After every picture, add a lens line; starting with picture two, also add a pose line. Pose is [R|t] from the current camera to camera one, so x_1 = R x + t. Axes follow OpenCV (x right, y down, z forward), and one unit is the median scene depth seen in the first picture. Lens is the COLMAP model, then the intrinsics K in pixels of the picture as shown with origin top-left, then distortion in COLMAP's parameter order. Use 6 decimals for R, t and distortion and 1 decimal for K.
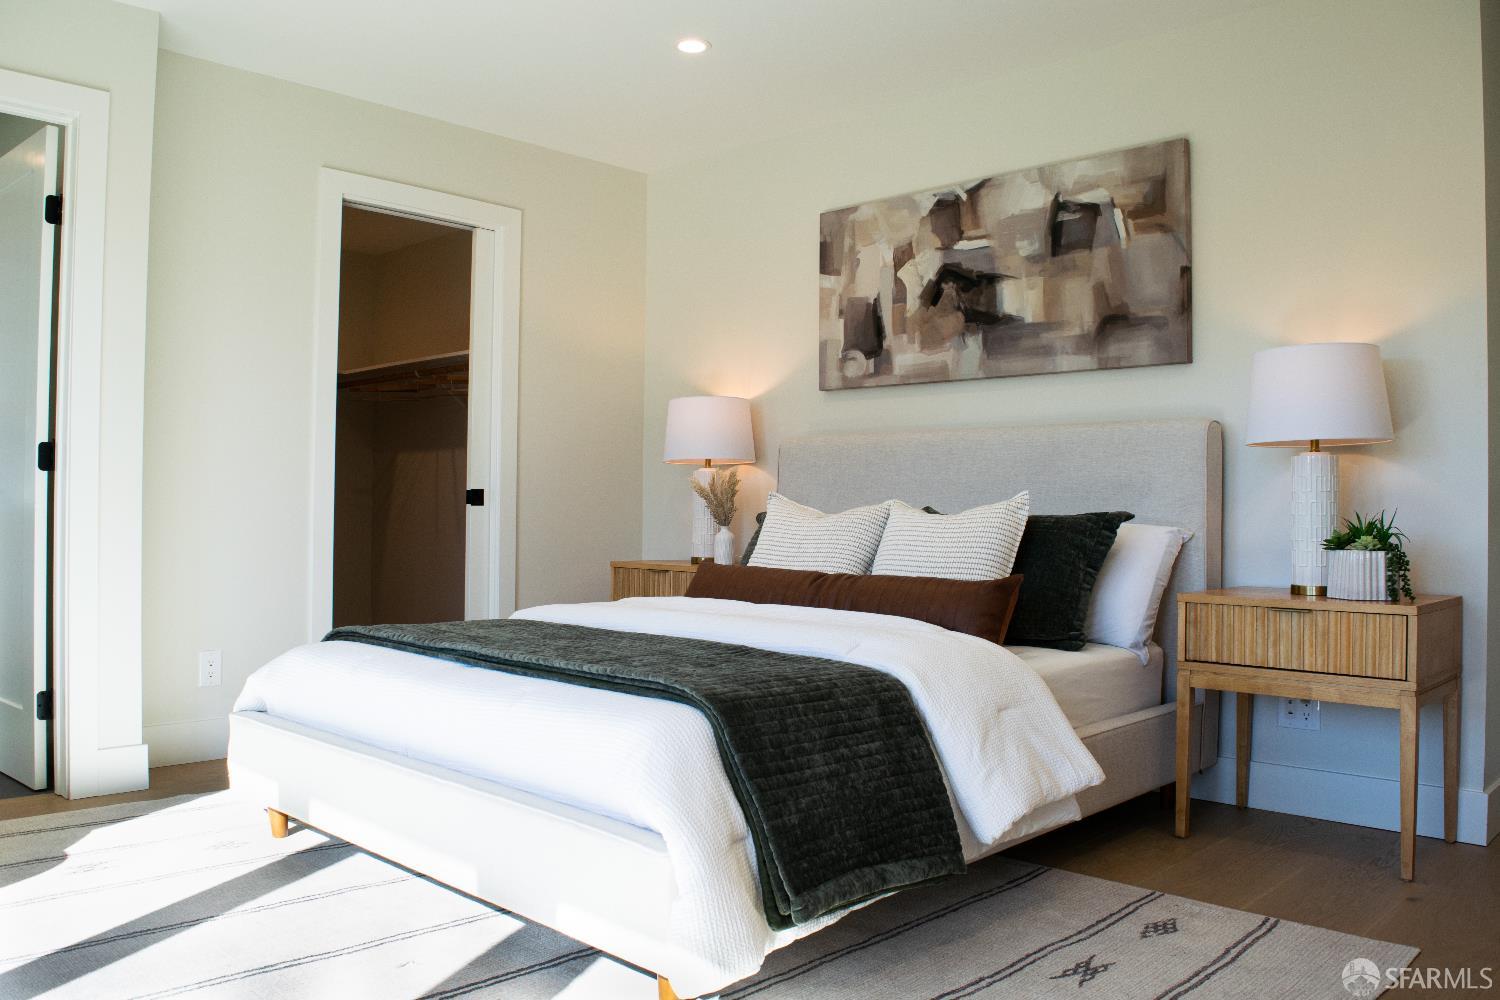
lens RADIAL K [[1127.8, 0, 745.1], [0, 1127.8, 514.4], [0, 0, 1]] dist [-0.009946, -0.004408]
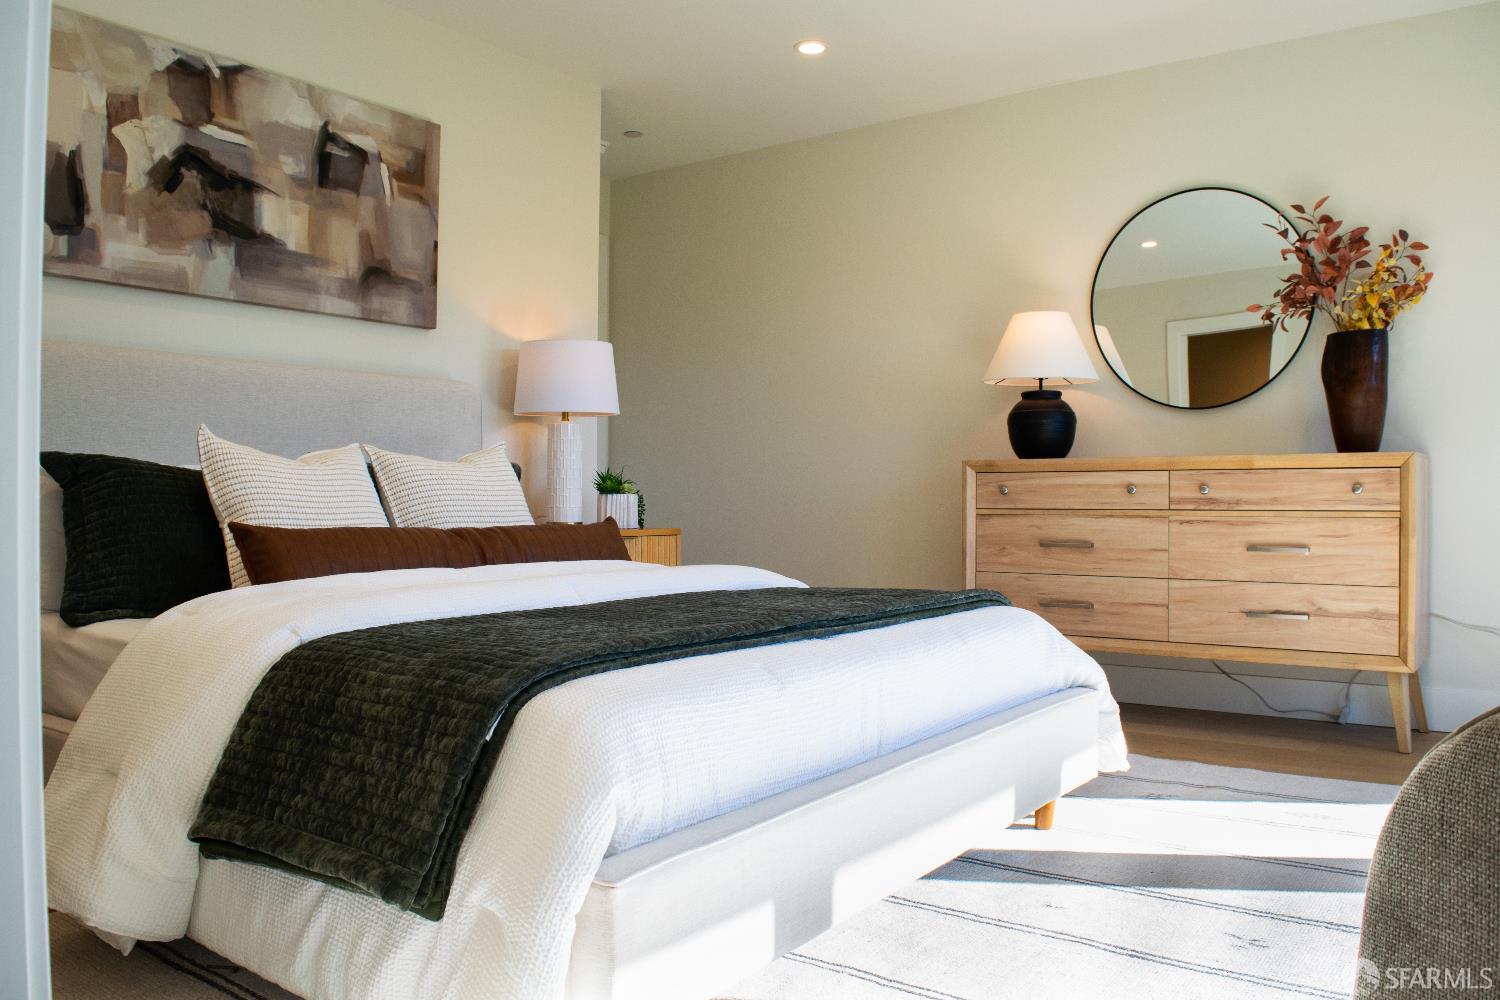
lens RADIAL K [[1127.8, 0, 752.6], [0, 1127.8, 485.1], [0, 0, 1]] dist [-0.009946, -0.004408]
pose [[-0.038729, -0.002613, 0.999246, -0.651168], [-0.007855, 0.999966, 0.002310, 0.011393], [-0.999219, -0.007760, -0.038748, 0.661915]]
